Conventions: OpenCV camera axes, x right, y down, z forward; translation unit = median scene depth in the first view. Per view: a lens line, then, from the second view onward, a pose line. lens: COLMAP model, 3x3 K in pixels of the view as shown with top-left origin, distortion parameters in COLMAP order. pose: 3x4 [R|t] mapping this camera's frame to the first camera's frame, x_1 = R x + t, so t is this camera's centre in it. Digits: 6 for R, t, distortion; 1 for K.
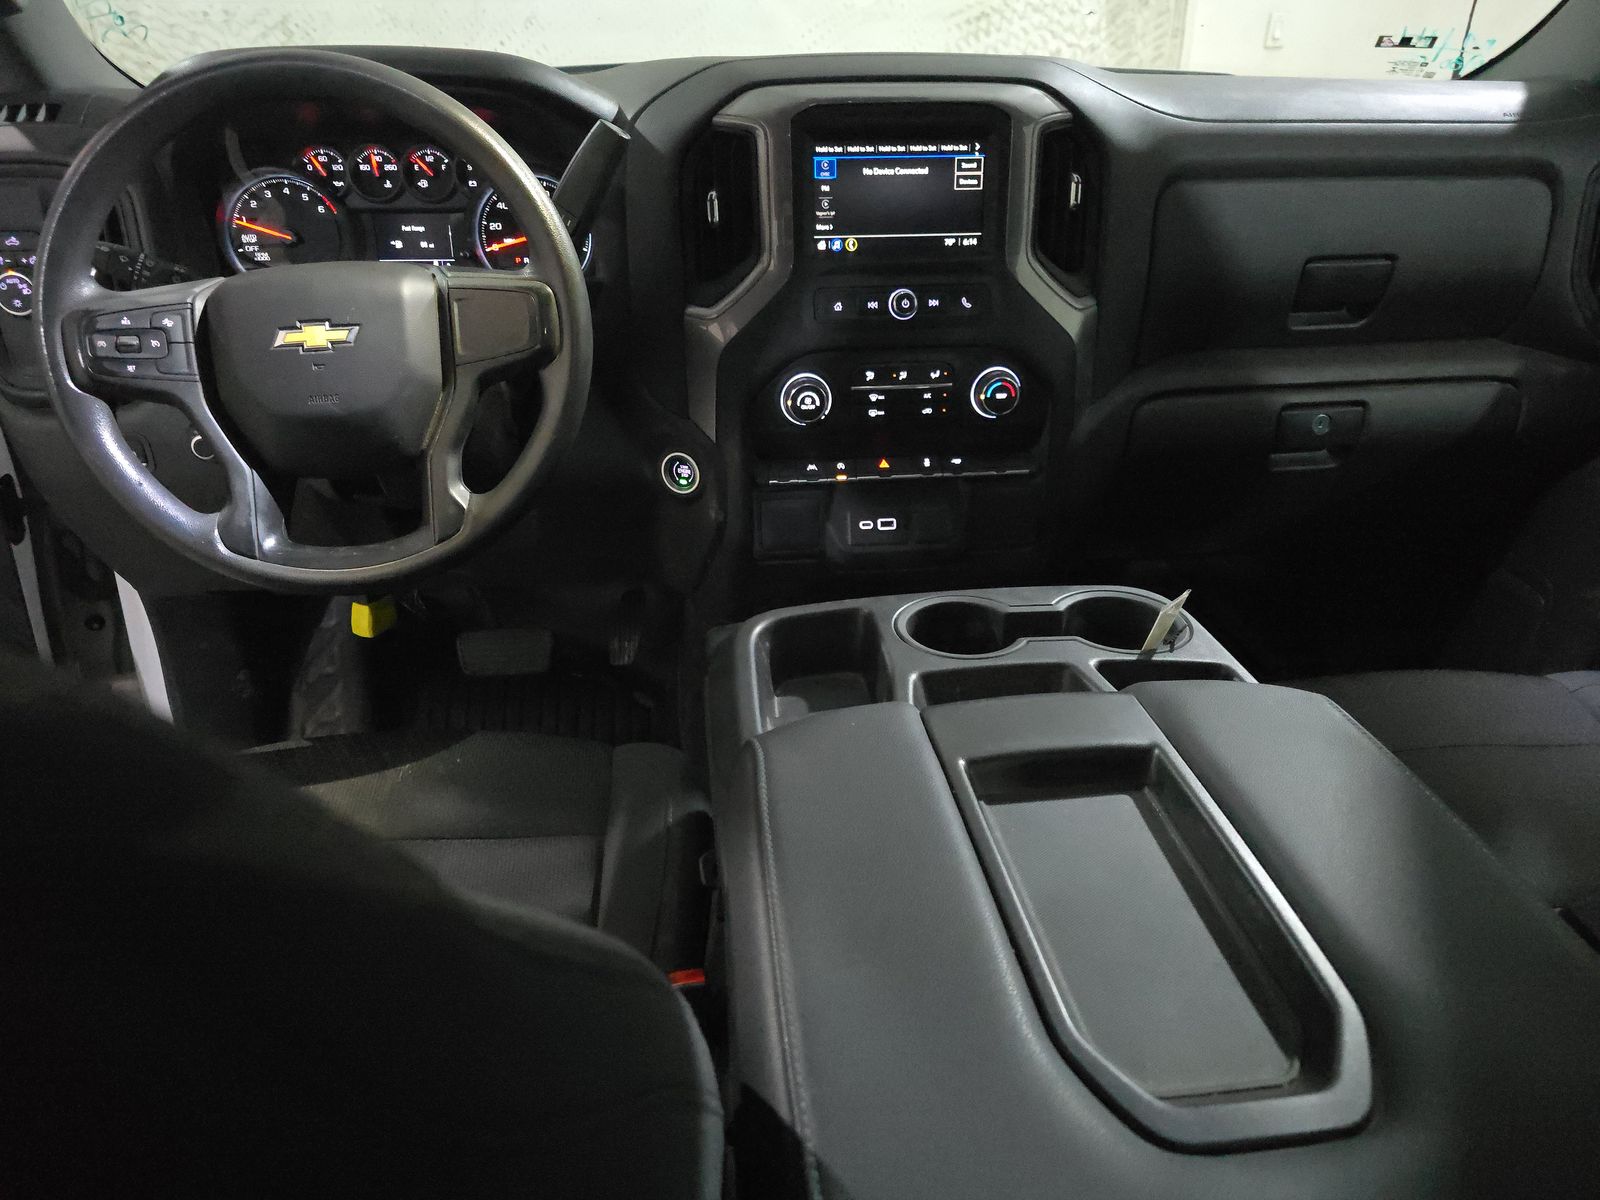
lens RADIAL K [[1055.6, 0, 800.8], [0, 1055.6, 648.3], [0, 0, 1]] dist [0.000766, -0.006896]
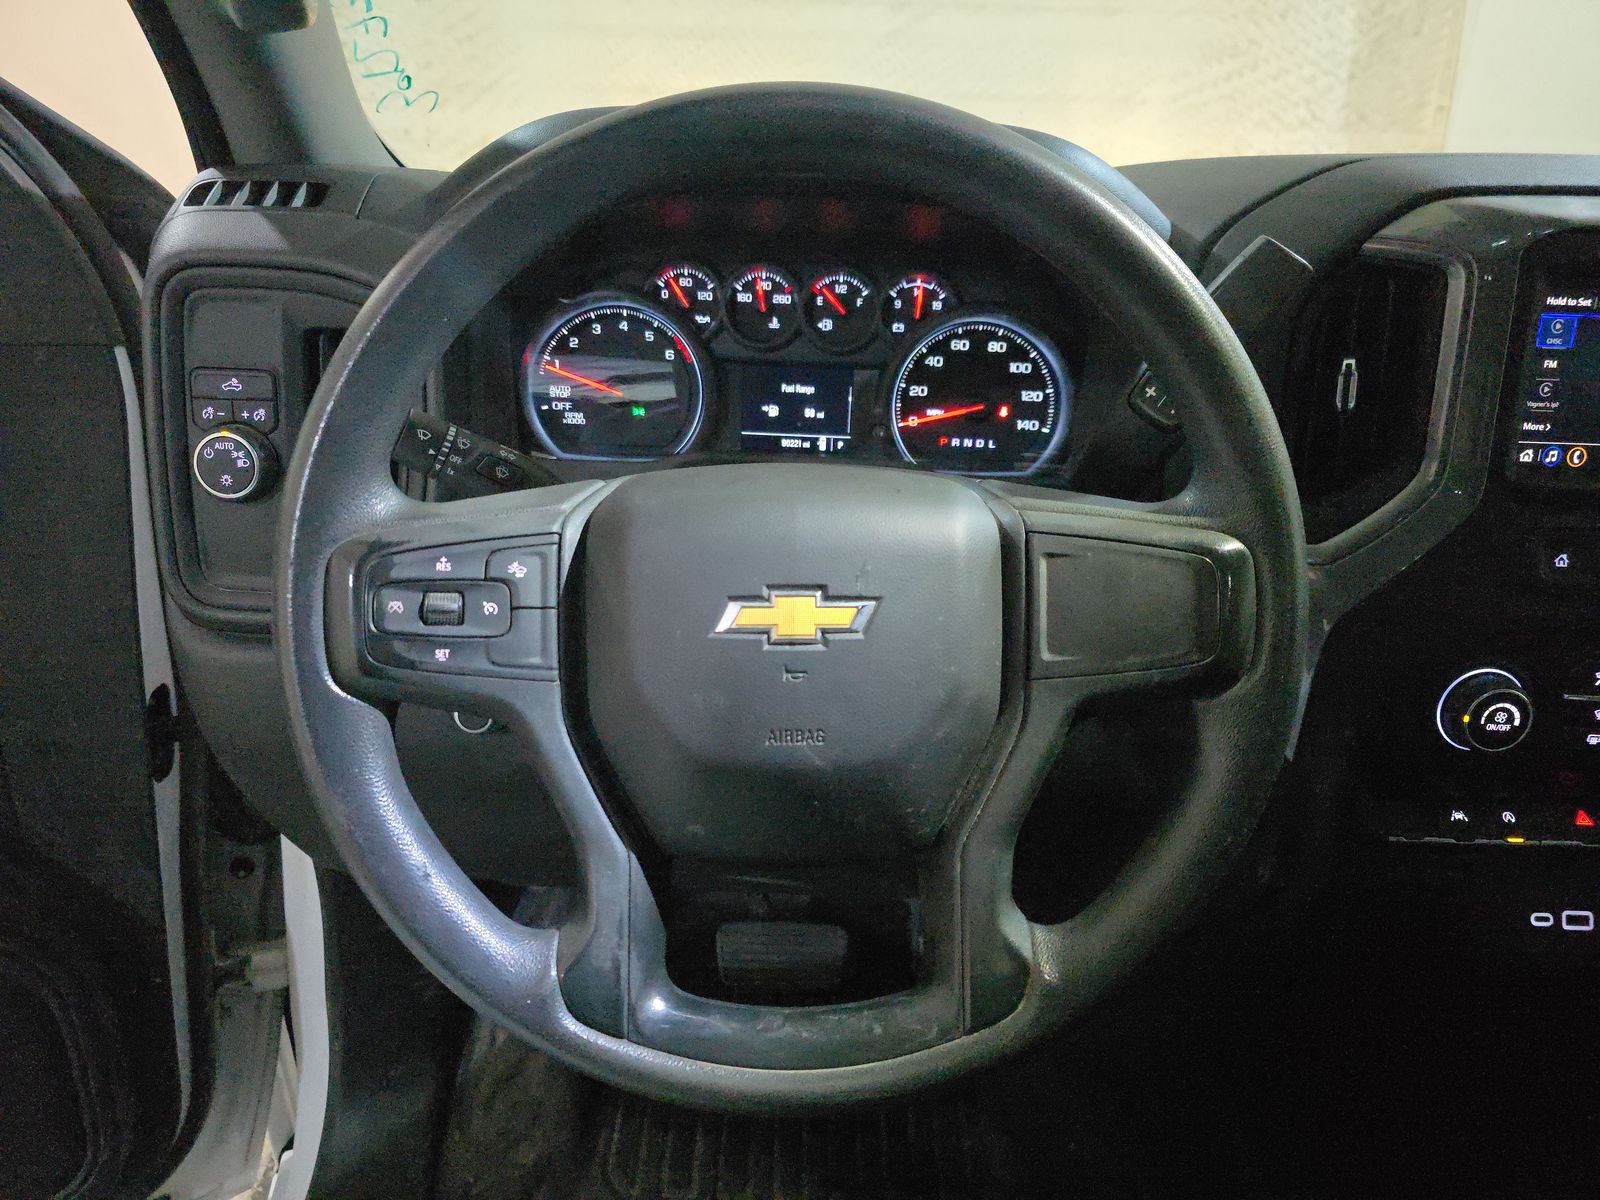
lens RADIAL K [[1086.1, 0, 797.1], [0, 1086.1, 658.1], [0, 0, 1]] dist [0.084158, -0.125987]
pose [[0.992161, 0.073069, -0.101381, -0.313823], [-0.084170, 0.990369, -0.109932, -0.169238], [0.092372, 0.117604, 0.988755, 0.373105]]
